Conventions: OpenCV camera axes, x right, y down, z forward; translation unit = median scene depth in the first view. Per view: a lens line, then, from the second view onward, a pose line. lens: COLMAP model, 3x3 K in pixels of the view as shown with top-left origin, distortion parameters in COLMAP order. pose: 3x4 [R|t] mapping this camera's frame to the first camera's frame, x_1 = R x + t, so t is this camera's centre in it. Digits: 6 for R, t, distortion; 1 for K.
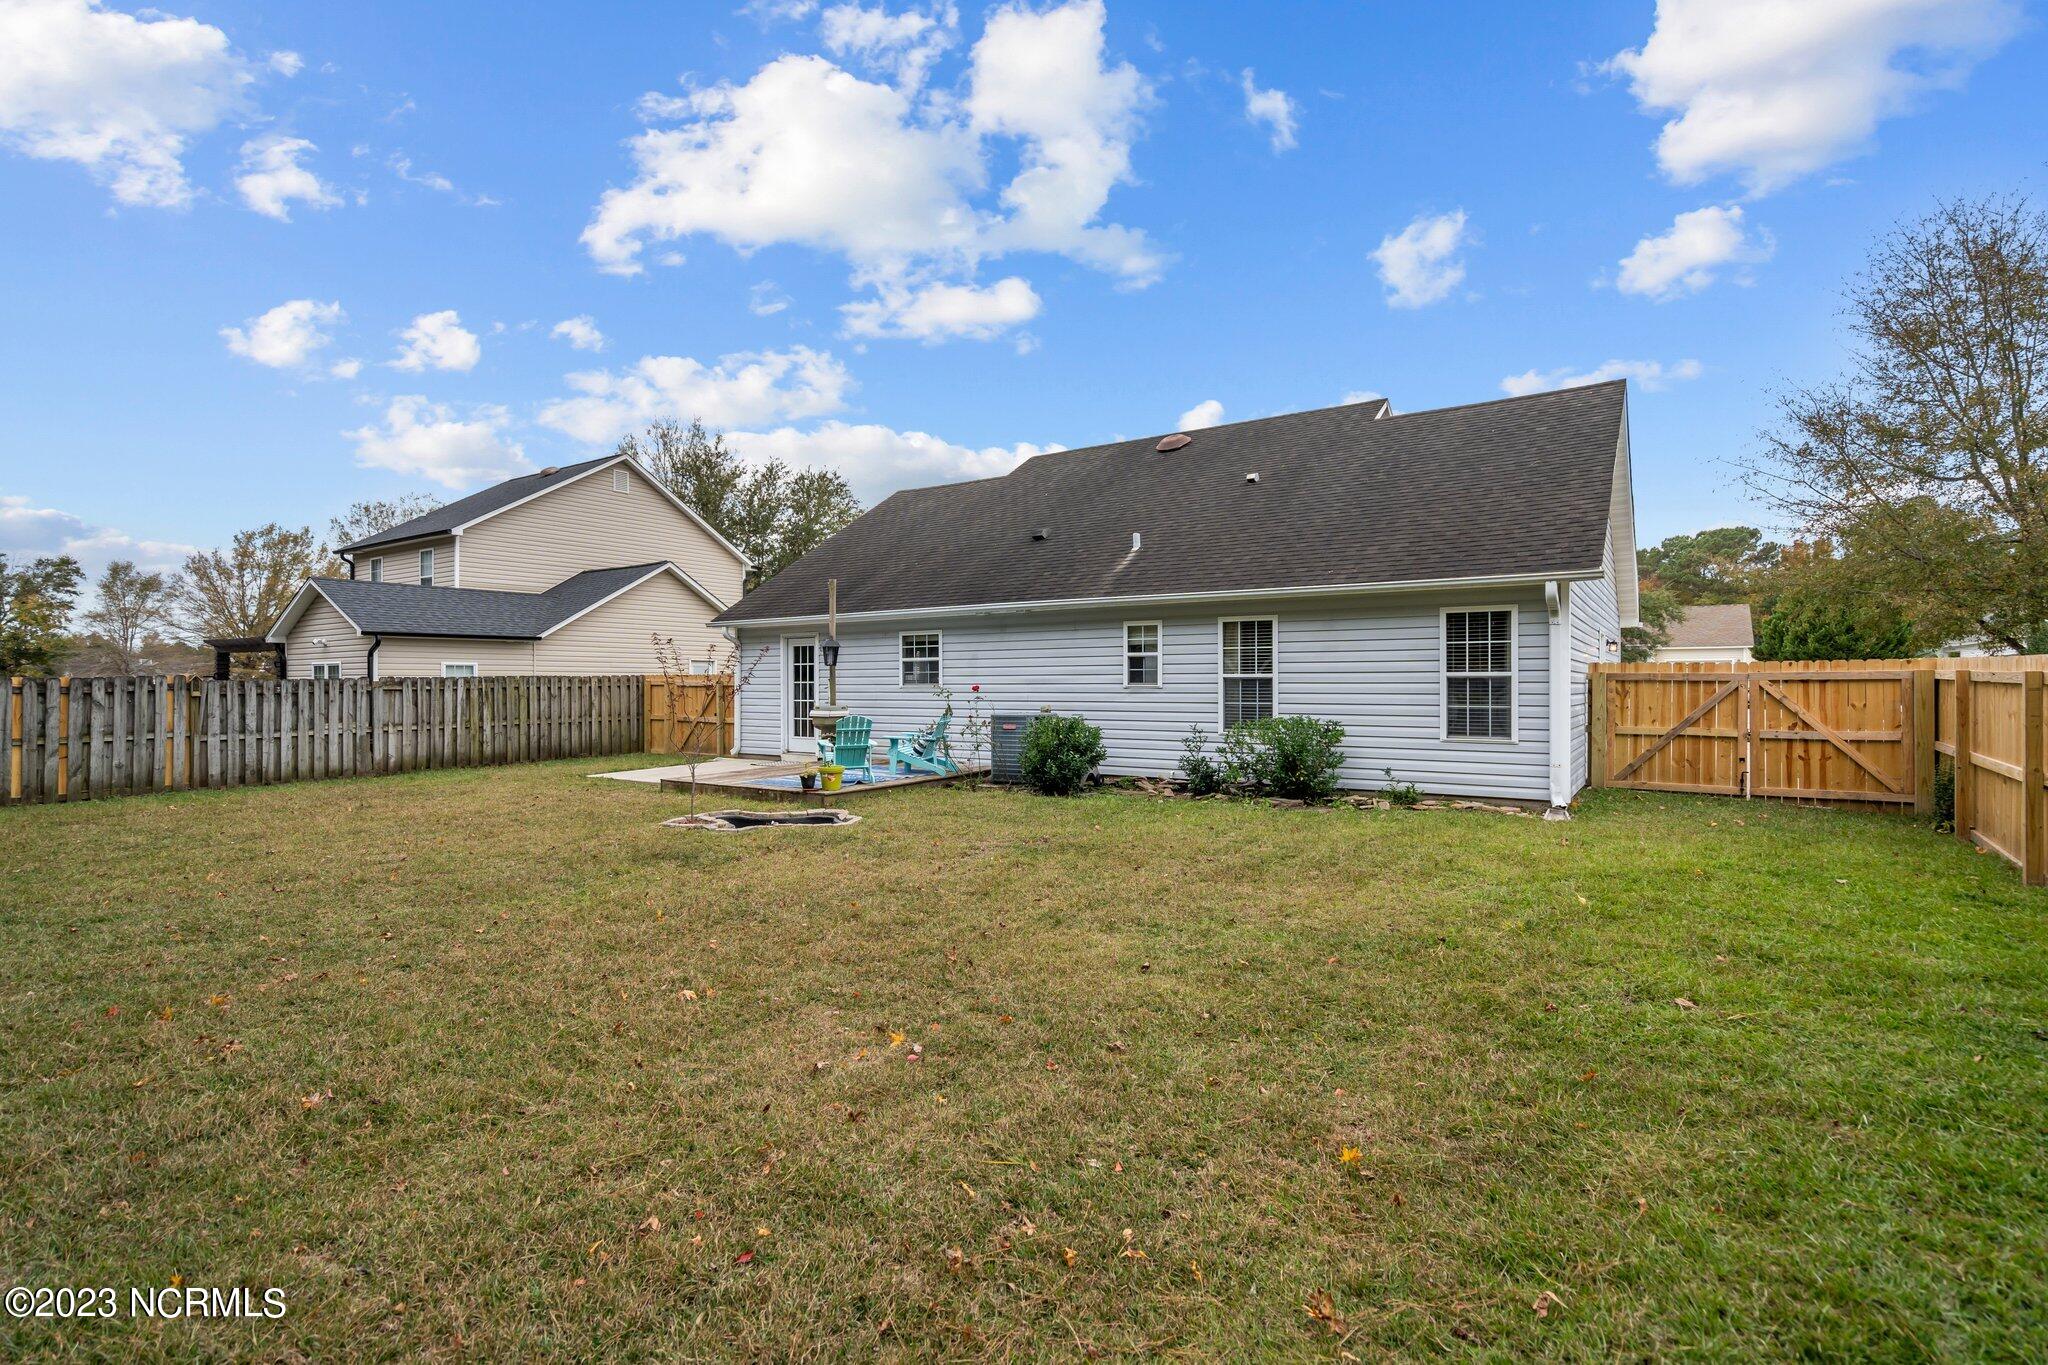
lens RADIAL K [[992.2, 0, 1024.0], [0, 992.2, 682.5], [0, 0, 1]] dist [-0.000046, 0.000091]
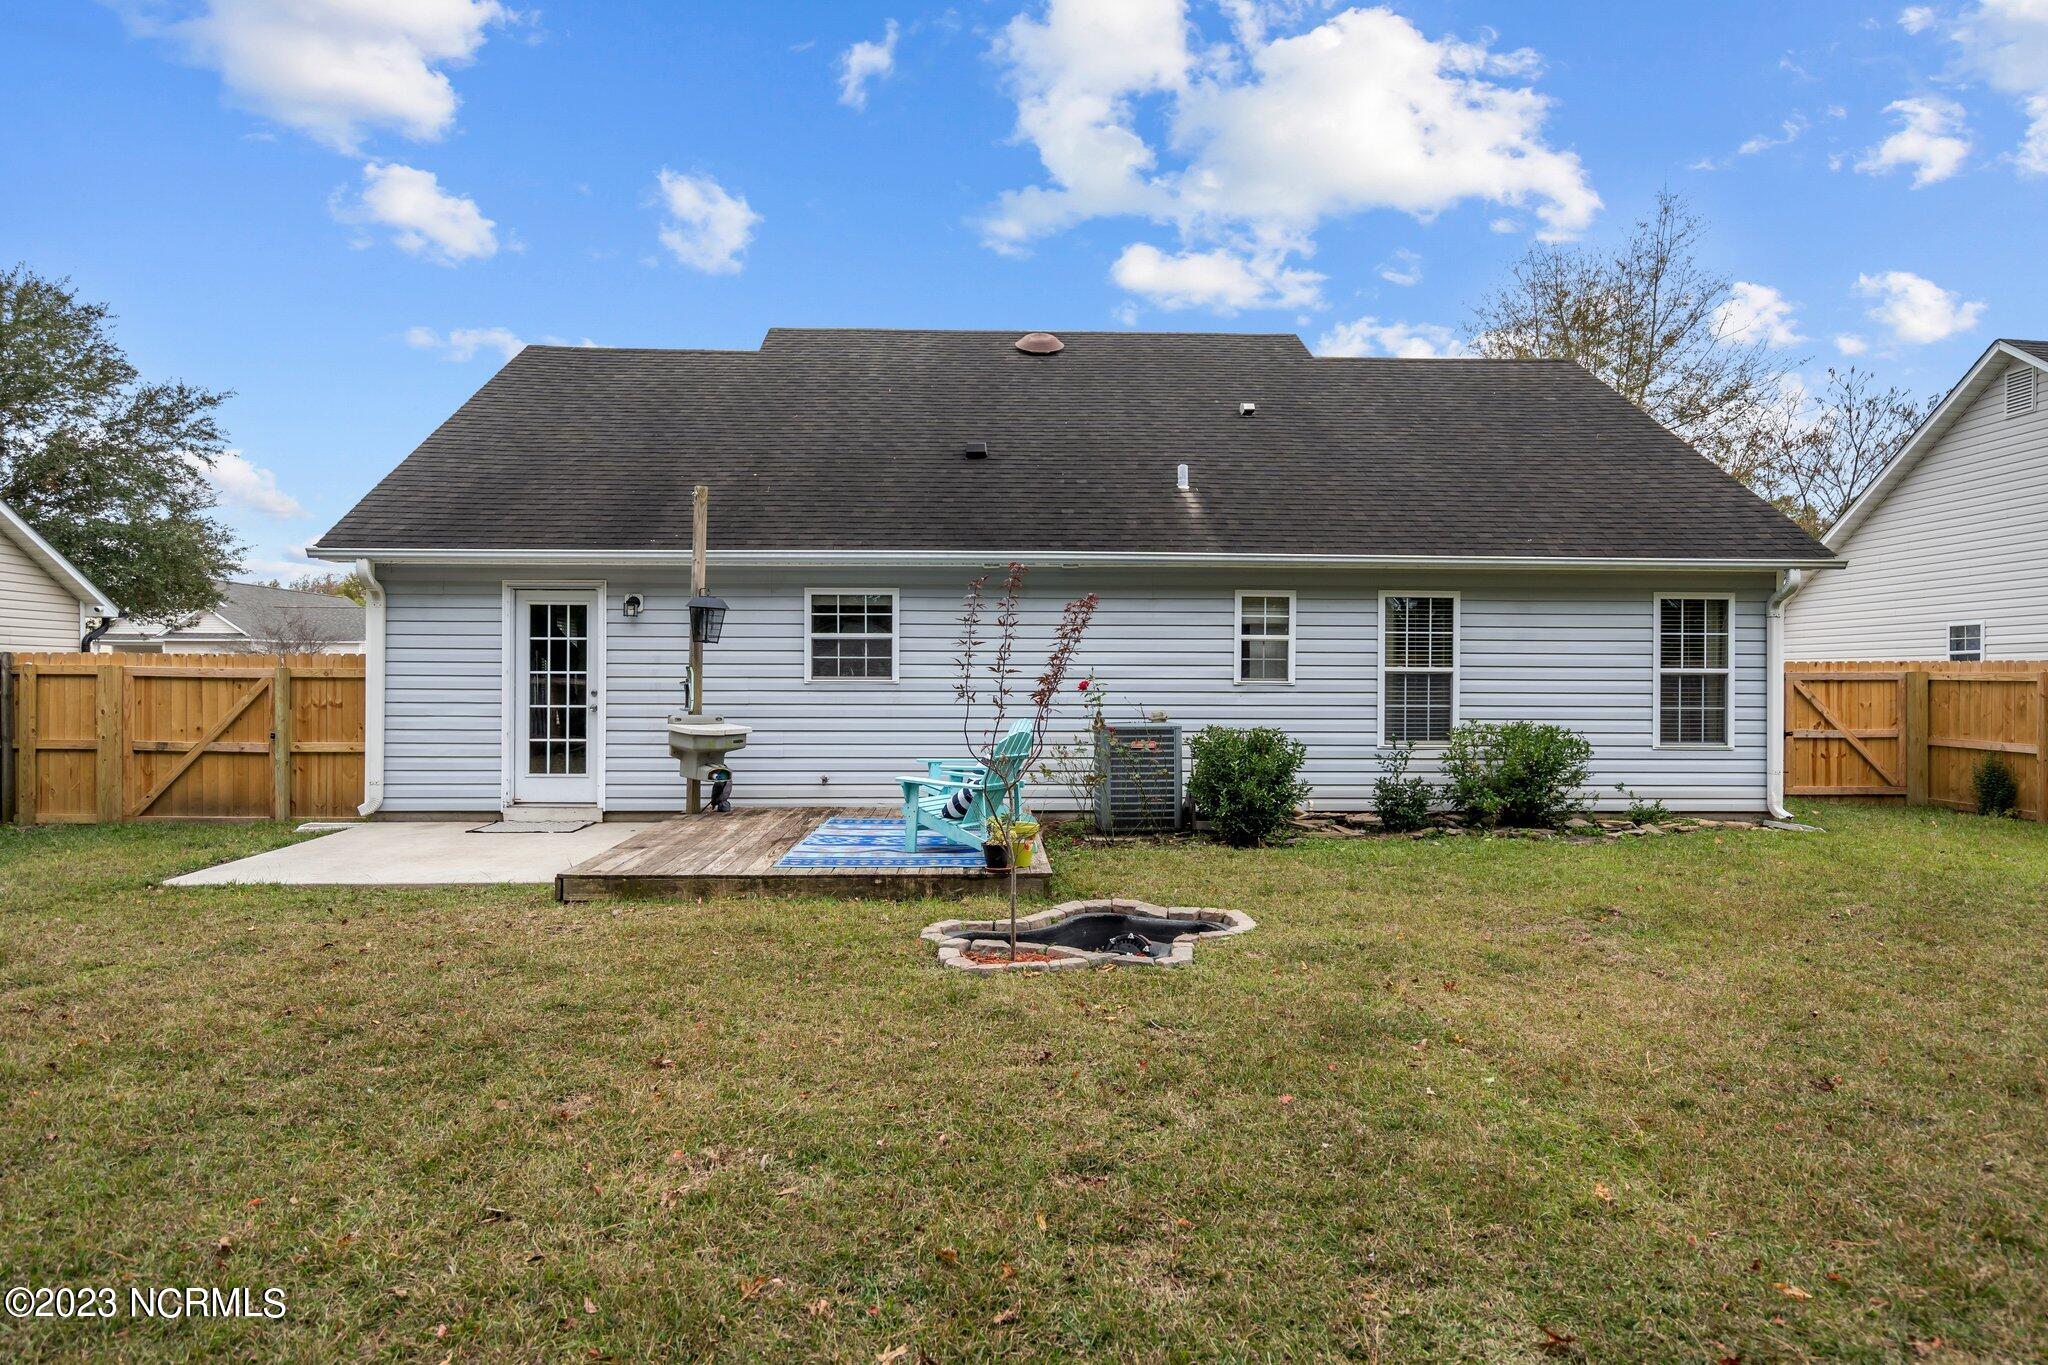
lens RADIAL K [[1244.6, 0, 1024.0], [0, 1244.6, 682.5], [0, 0, 1]] dist [0.026377, 0.000064]
pose [[0.795632, 0.004154, 0.605766, -0.598146], [-0.007039, 0.999972, 0.002389, 0.002846], [-0.605740, -0.006165, 0.795639, 0.427386]]
